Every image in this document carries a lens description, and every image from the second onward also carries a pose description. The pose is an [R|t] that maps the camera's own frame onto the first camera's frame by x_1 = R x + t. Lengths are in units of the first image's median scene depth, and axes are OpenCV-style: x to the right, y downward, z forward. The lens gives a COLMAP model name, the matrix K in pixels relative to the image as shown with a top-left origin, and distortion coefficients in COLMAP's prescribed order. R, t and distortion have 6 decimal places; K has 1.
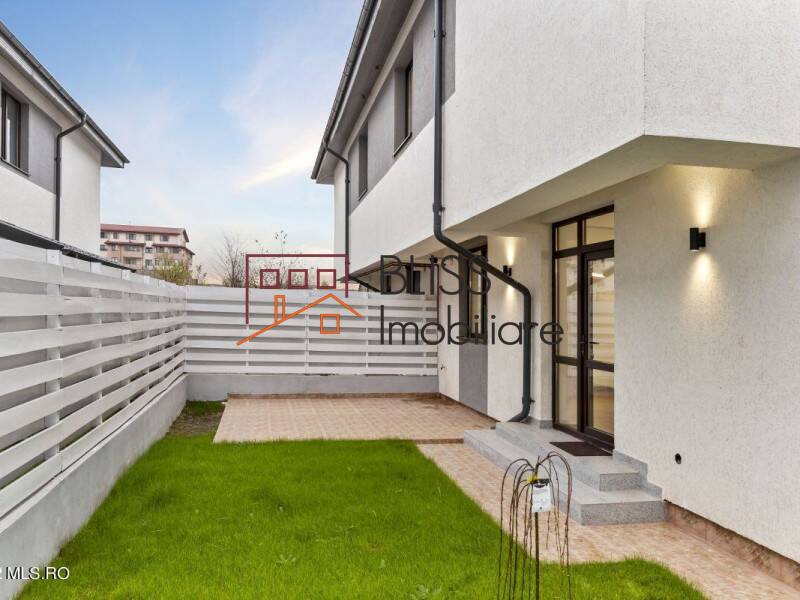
lens RADIAL K [[603.6, 0, 373.5], [0, 603.6, 270.3], [0, 0, 1]] dist [-0.000200, -0.002208]
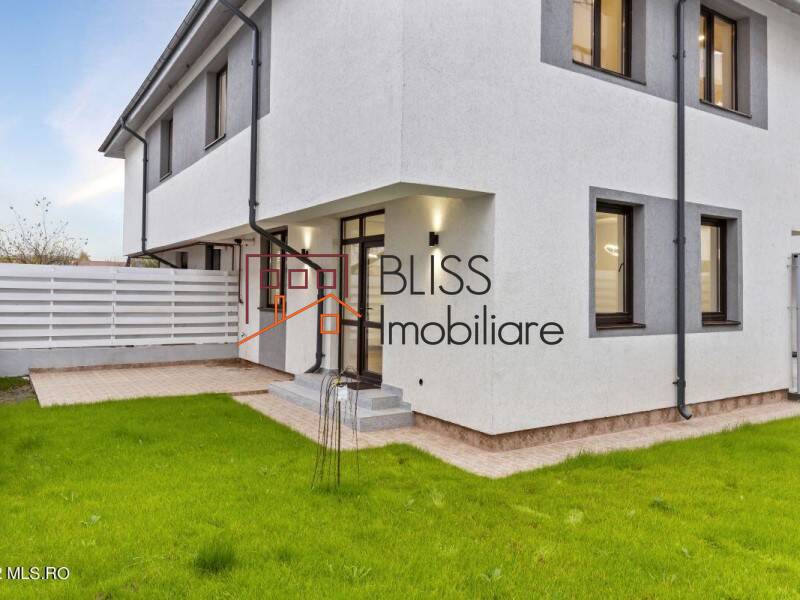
lens RADIAL K [[605.2, 0, 400.9], [0, 605.2, 283.3], [0, 0, 1]] dist [0.004898, -0.002201]
pose [[0.919838, -0.007056, 0.392235, -0.091794], [-0.018835, 0.997891, 0.062123, -0.019786], [-0.391846, -0.064531, 0.917765, -0.241837]]
